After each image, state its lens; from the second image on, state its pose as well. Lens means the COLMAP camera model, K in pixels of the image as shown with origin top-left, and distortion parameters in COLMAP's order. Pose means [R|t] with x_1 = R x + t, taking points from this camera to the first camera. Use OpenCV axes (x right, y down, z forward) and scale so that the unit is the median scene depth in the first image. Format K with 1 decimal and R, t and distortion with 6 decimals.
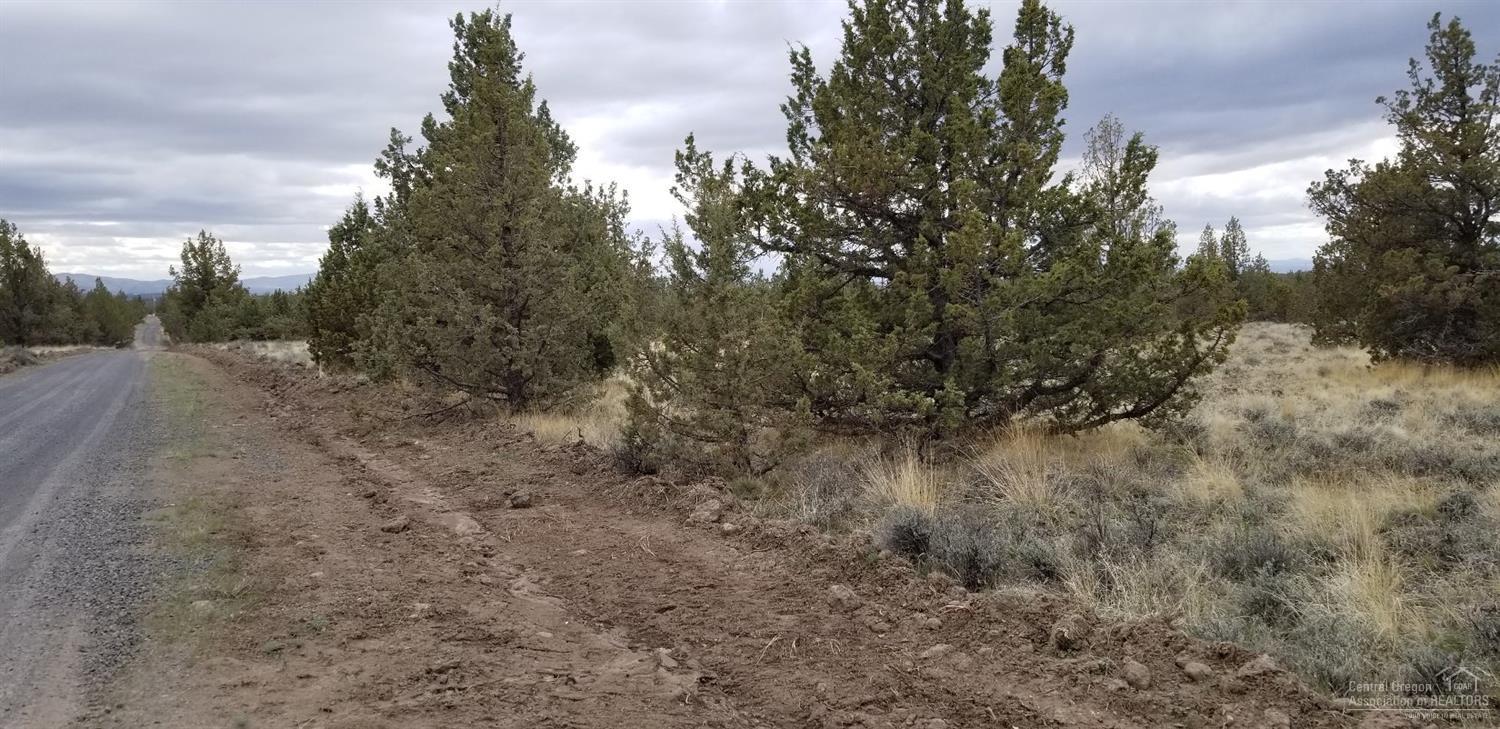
lens RADIAL K [[1188.2, 0, 813.7], [0, 1188.2, 330.4], [0, 0, 1]] dist [0.006905, -0.042968]
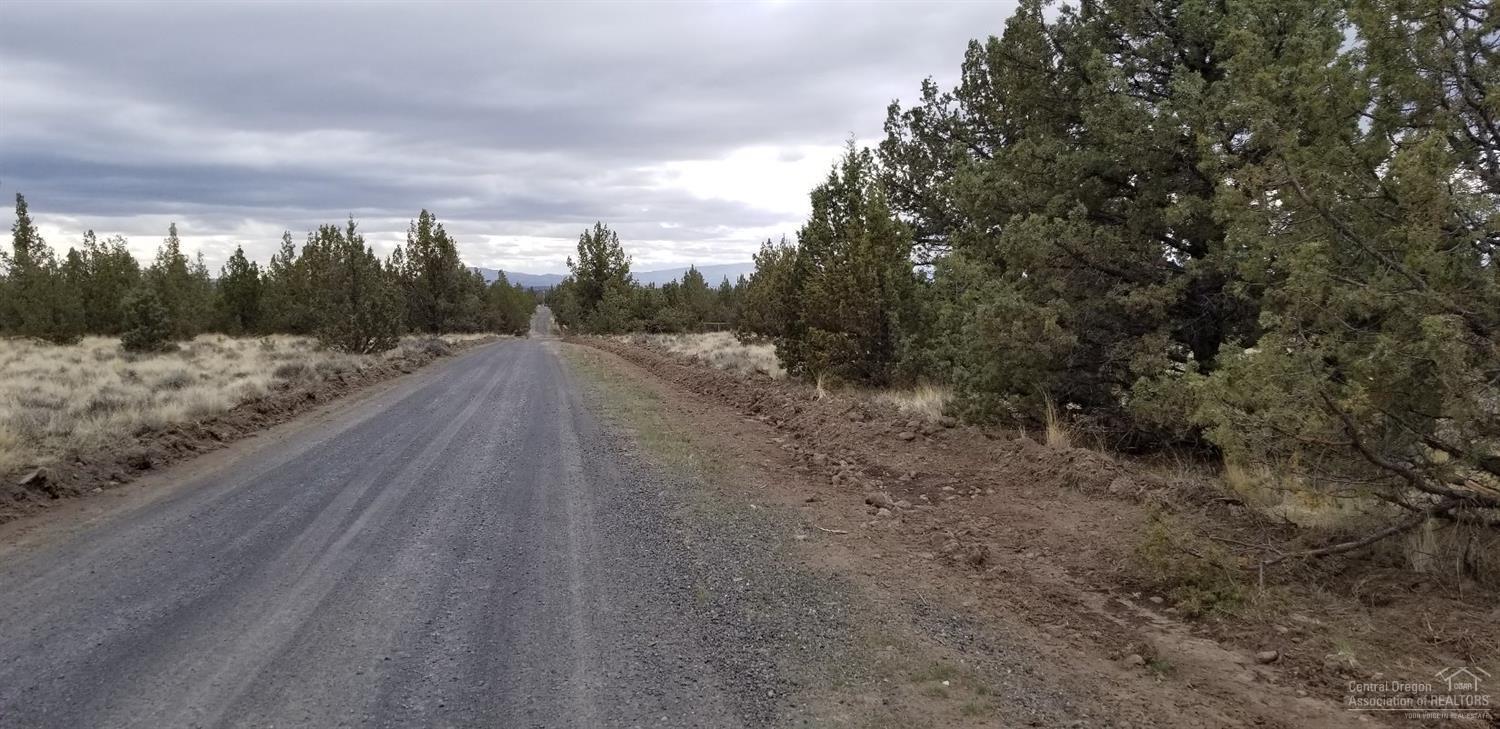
lens RADIAL K [[1188.2, 0, 813.7], [0, 1188.2, 330.4], [0, 0, 1]] dist [0.006905, -0.042968]
pose [[0.960223, 0.021187, -0.278429, -0.063436], [-0.020831, 0.999774, 0.004240, -0.000567], [0.278456, 0.001729, 0.960447, 0.093534]]
